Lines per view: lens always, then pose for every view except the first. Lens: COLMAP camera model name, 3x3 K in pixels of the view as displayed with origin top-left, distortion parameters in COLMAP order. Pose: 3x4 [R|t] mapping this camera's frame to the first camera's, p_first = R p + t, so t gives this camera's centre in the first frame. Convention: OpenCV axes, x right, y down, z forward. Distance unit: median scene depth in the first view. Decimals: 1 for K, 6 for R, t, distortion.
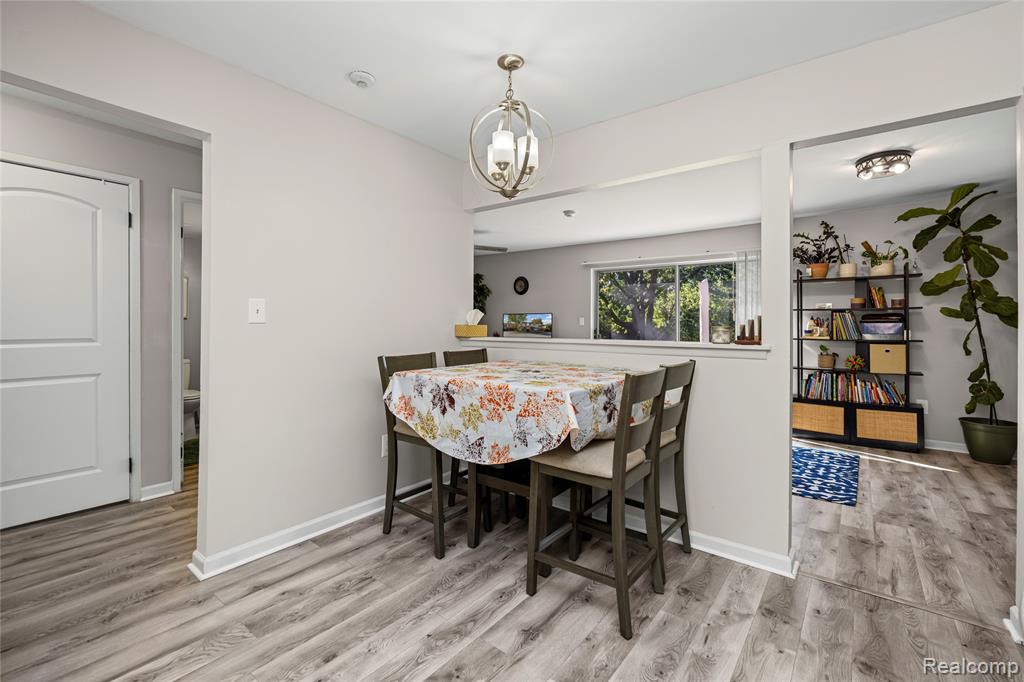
lens RADIAL K [[450.1, 0, 512.8], [0, 450.1, 324.9], [0, 0, 1]] dist [0.001669, -0.000784]
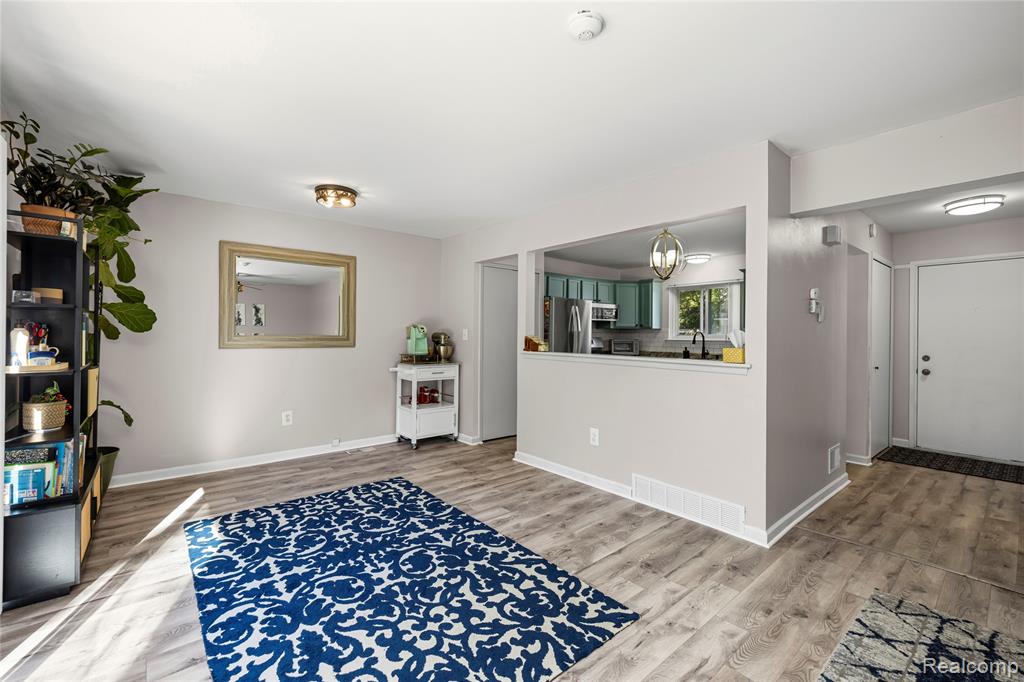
lens RADIAL K [[434.3, 0, 510.2], [0, 434.3, 330.3], [0, 0, 1]] dist [-0.001618, -0.000071]
pose [[-0.976160, -0.016509, 0.216425, 0.238008], [-0.017706, 0.999837, -0.003593, -0.035273], [-0.216330, -0.007339, -0.976293, 2.864815]]
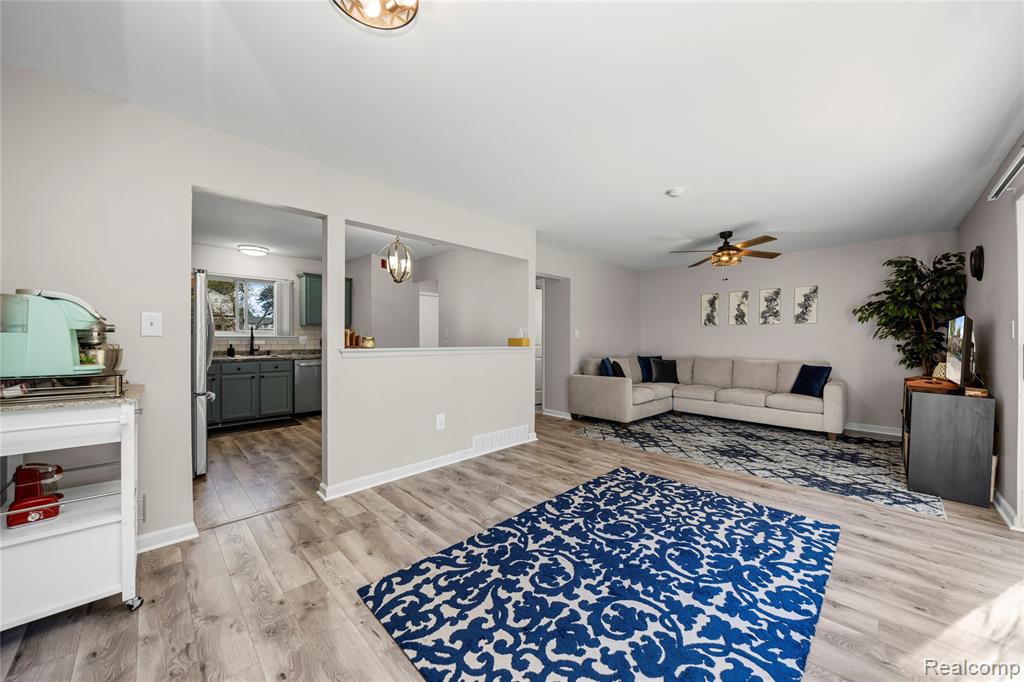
lens RADIAL K [[372.9, 0, 510.6], [0, 372.9, 338.1], [0, 0, 1]] dist [0.000052, -0.004044]
pose [[-0.140755, -0.009965, -0.989994, 1.718123], [-0.008018, 0.999928, -0.008925, 0.017752], [0.990012, 0.006681, -0.140825, 1.734931]]
